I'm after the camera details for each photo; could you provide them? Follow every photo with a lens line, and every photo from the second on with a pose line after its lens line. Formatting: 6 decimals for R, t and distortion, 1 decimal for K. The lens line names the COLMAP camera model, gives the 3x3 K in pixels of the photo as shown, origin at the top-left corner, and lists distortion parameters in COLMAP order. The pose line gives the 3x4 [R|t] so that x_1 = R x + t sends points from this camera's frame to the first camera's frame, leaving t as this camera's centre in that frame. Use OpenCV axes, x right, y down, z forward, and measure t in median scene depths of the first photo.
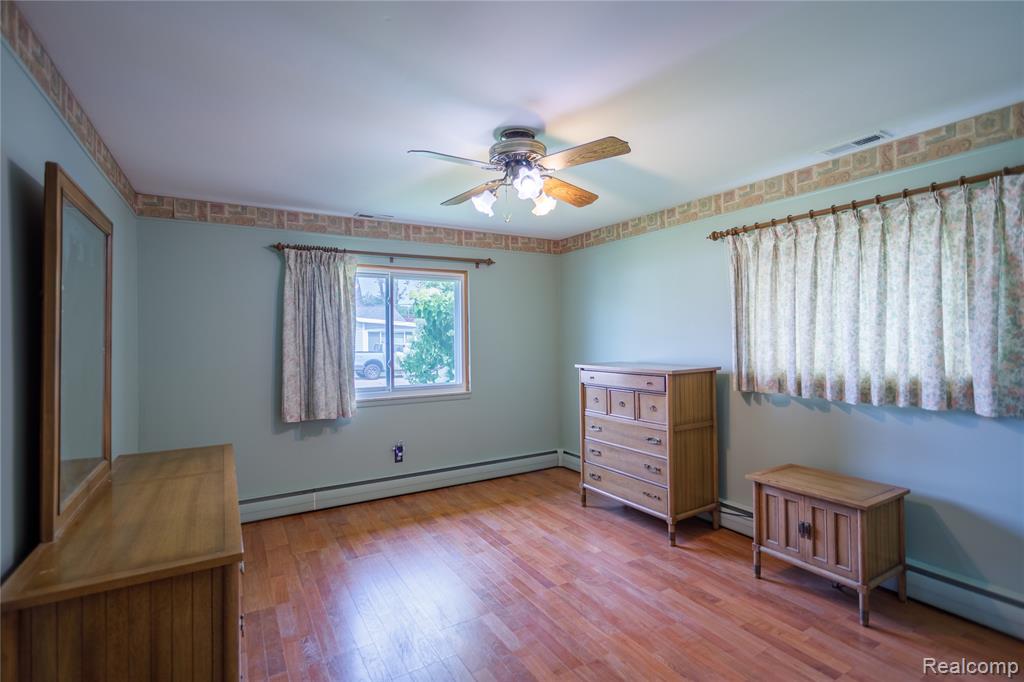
lens RADIAL K [[481.8, 0, 508.2], [0, 481.8, 336.3], [0, 0, 1]] dist [0.002532, 0.001067]
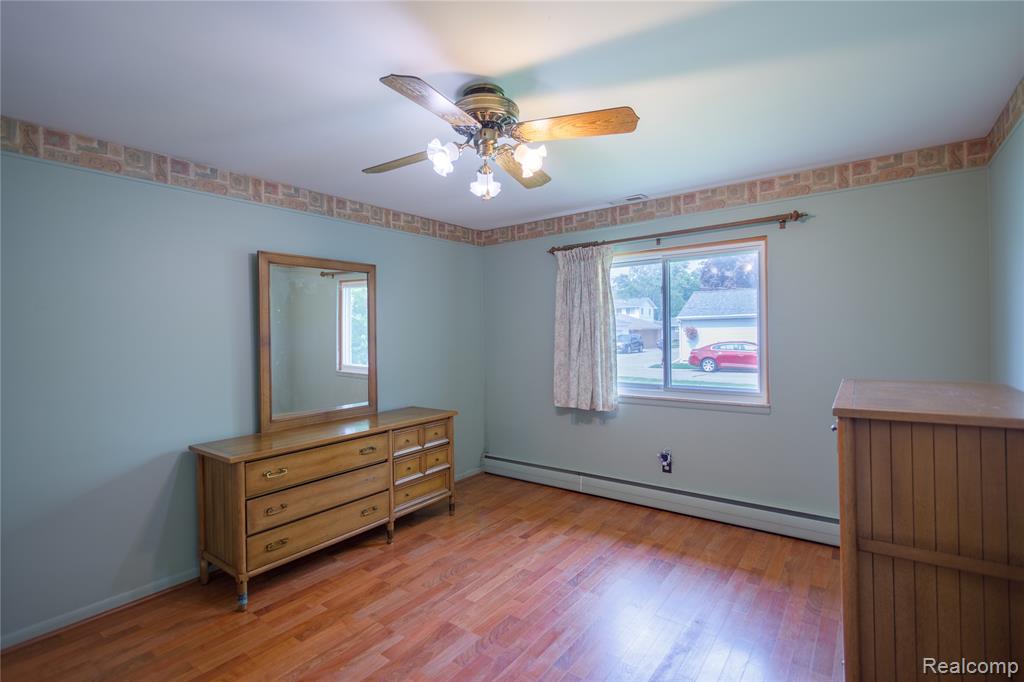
lens RADIAL K [[481.8, 0, 508.2], [0, 481.8, 336.3], [0, 0, 1]] dist [0.002532, 0.001067]
pose [[0.386222, 0.010893, -0.922341, 0.495232], [0.013720, 0.999752, 0.017553, -0.005055], [0.922304, -0.019434, 0.385977, 0.429509]]
